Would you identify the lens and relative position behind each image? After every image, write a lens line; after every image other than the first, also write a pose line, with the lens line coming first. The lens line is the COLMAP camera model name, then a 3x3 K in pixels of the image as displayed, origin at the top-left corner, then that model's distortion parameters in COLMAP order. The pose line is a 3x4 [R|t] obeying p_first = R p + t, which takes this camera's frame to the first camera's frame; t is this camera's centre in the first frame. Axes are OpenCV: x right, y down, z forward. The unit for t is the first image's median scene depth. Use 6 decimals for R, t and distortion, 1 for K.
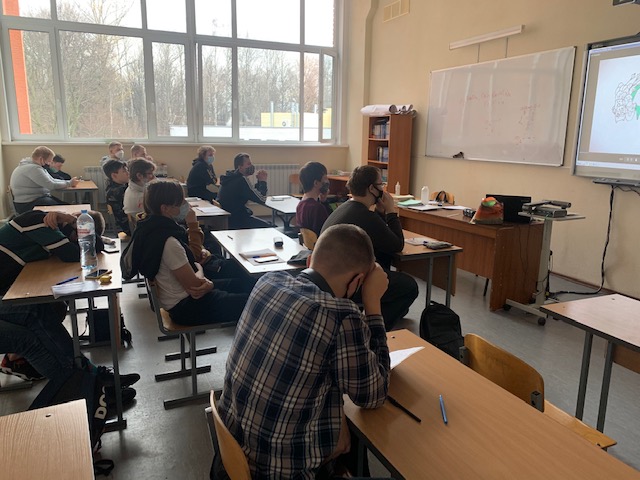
lens RADIAL K [[491.6, 0, 315.3], [0, 491.6, 233.9], [0, 0, 1]] dist [0.091323, -0.135038]
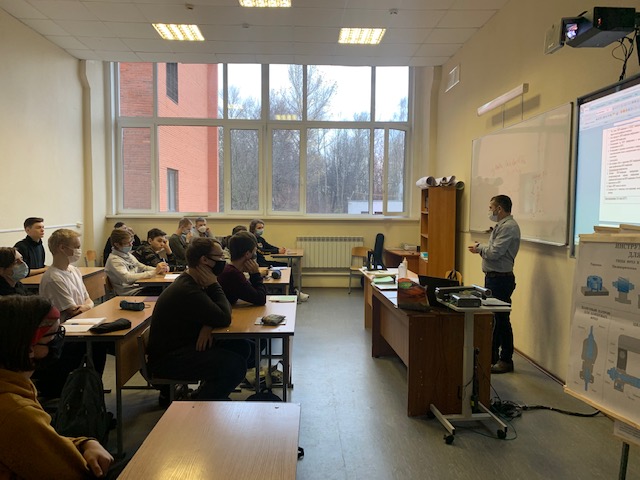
lens RADIAL K [[491.6, 0, 315.3], [0, 491.6, 233.9], [0, 0, 1]] dist [0.091323, -0.135038]
pose [[0.914855, 0.017705, -0.403394, 0.337162], [-0.076339, 0.988605, -0.129737, -0.015705], [0.396500, 0.149485, 0.905782, 0.083683]]
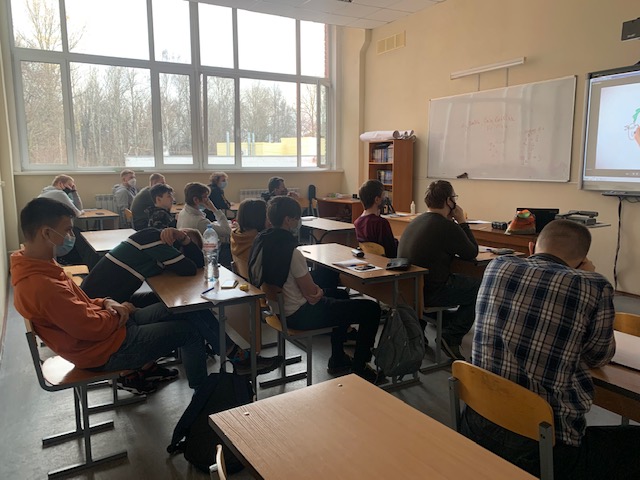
lens RADIAL K [[491.6, 0, 315.3], [0, 491.6, 233.9], [0, 0, 1]] dist [0.091323, -0.135038]
pose [[0.995306, -0.031209, 0.091604, -0.121596], [0.036222, 0.997907, -0.053577, 0.012618], [-0.089740, 0.056644, 0.994353, -0.030647]]
